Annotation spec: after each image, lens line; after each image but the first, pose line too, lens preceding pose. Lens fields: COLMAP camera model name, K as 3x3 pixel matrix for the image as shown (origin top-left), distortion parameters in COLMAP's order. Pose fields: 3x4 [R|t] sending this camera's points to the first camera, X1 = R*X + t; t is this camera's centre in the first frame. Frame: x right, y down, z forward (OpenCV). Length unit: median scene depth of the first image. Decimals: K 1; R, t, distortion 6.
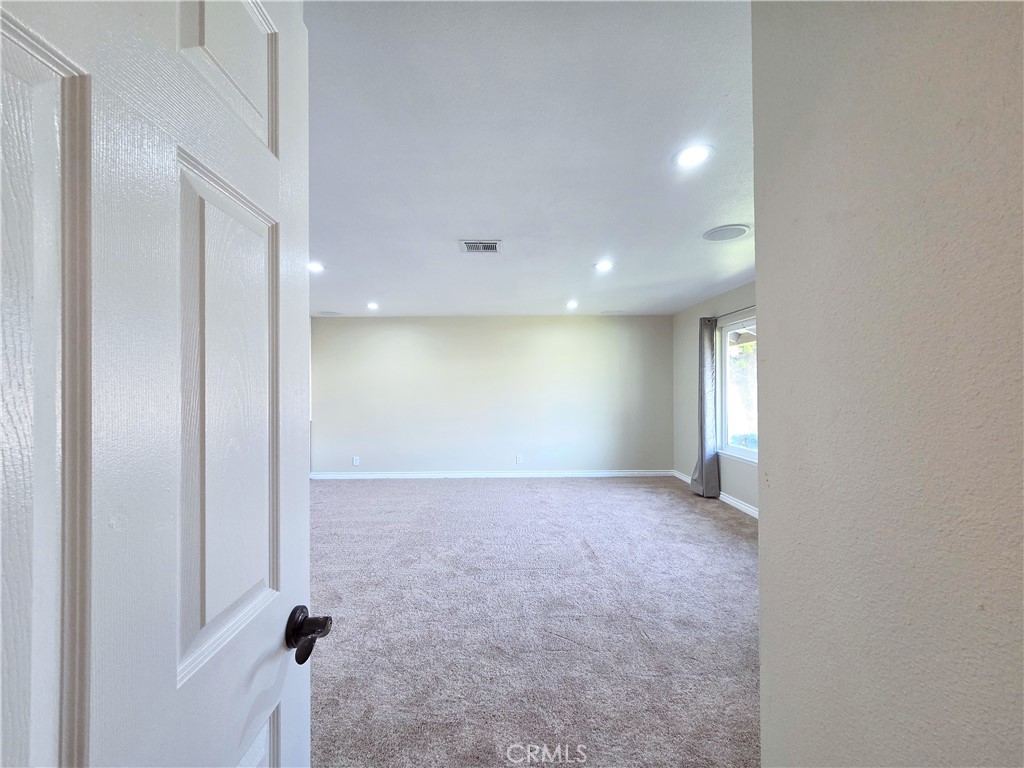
lens RADIAL K [[422.8, 0, 505.7], [0, 422.8, 384.8], [0, 0, 1]] dist [0.001926, -0.000300]
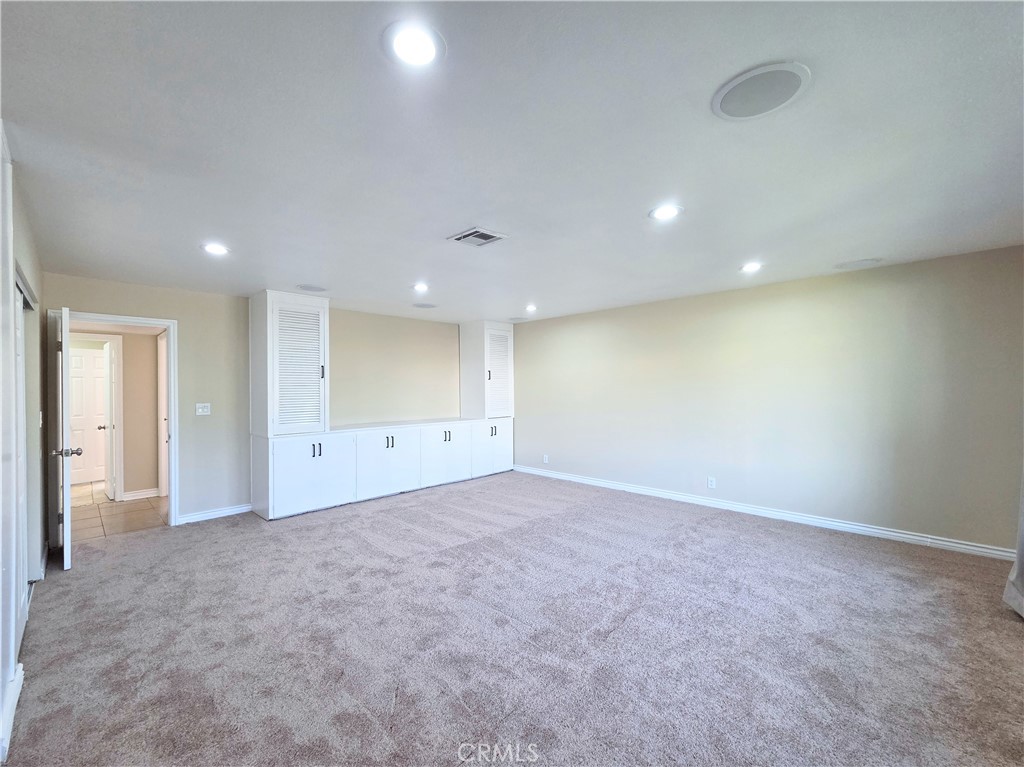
lens RADIAL K [[422.8, 0, 505.9], [0, 422.8, 389.7], [0, 0, 1]] dist [0.001926, -0.000300]
pose [[0.706683, 0.003466, -0.707521, 0.461643], [0.012038, 0.999784, 0.016922, -0.013018], [0.707427, -0.020476, 0.706489, 0.307889]]
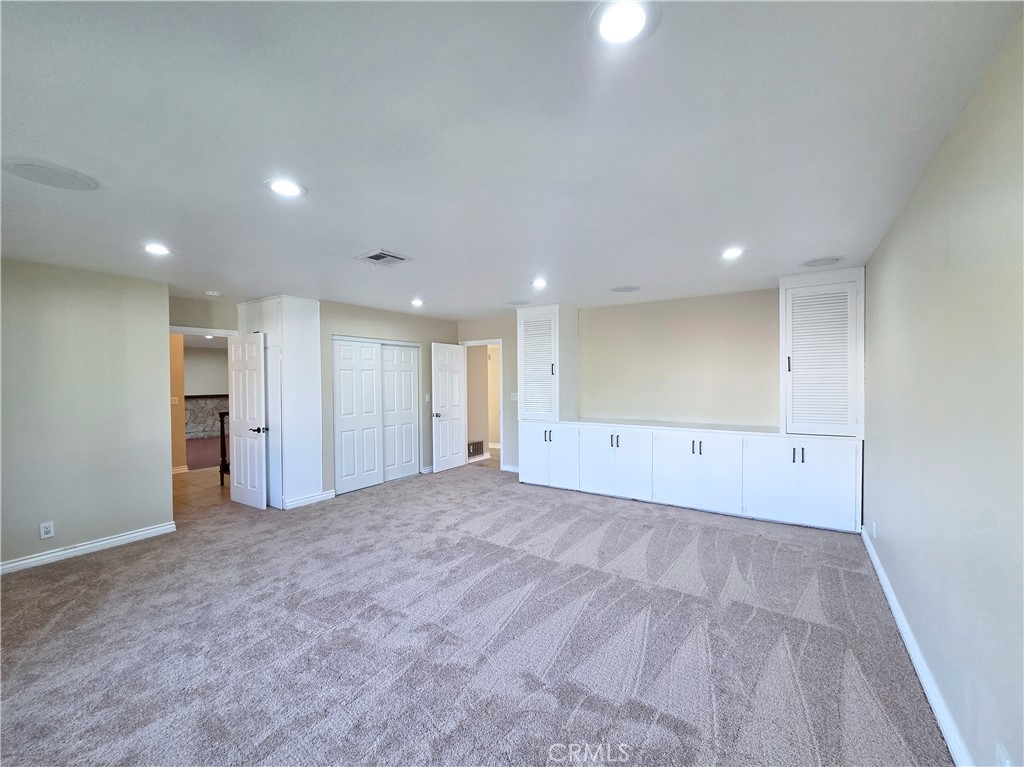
lens RADIAL K [[422.8, 0, 520.8], [0, 422.8, 384.8], [0, 0, 1]] dist [0.001926, -0.000300]
pose [[-0.545645, 0.004782, -0.838003, 0.463180], [0.010136, 0.999948, -0.000894, 0.001520], [0.837955, -0.008982, -0.545665, 1.378255]]
